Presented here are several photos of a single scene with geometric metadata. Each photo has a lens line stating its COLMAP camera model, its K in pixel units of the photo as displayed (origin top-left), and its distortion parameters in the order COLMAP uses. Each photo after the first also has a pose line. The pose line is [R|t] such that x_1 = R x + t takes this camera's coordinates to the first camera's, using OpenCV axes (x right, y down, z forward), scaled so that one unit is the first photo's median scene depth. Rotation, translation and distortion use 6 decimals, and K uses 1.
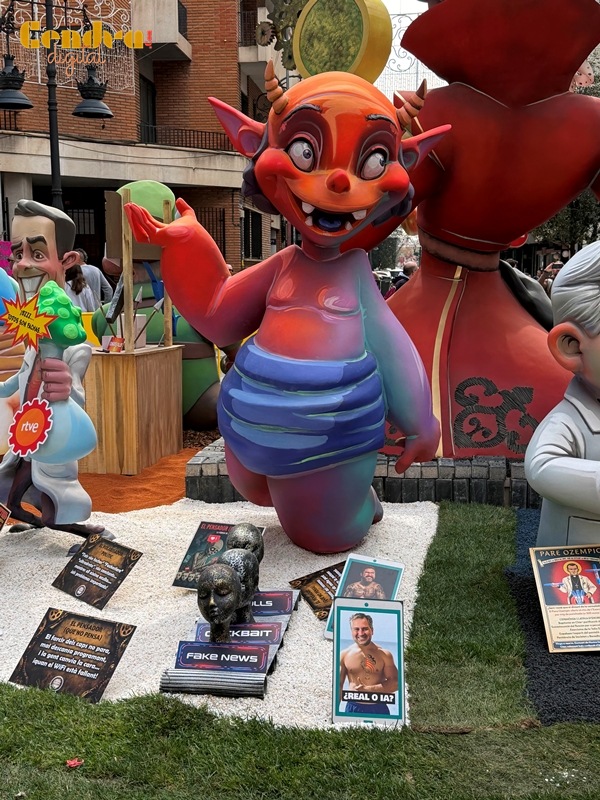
lens RADIAL K [[1056.8, 0, 299.8], [0, 1056.8, 402.8], [0, 0, 1]] dist [0.100555, 0.000000]
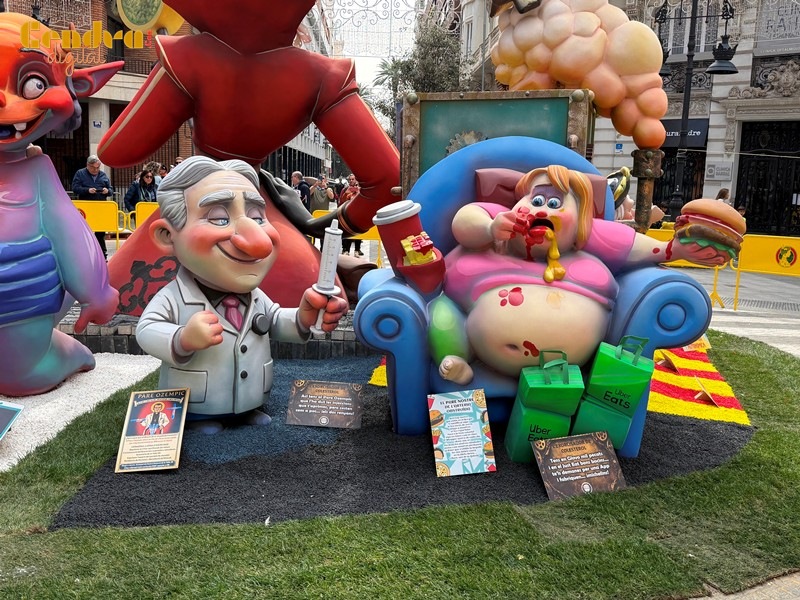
lens RADIAL K [[790.1, 0, 399.9], [0, 790.1, 297.6], [0, 0, 1]] dist [0.010345, 0.000000]
pose [[0.986864, 0.017062, 0.160650, 0.379059], [-0.021342, 0.999461, 0.024951, -0.009429], [-0.160138, -0.028052, 0.986696, 0.000045]]
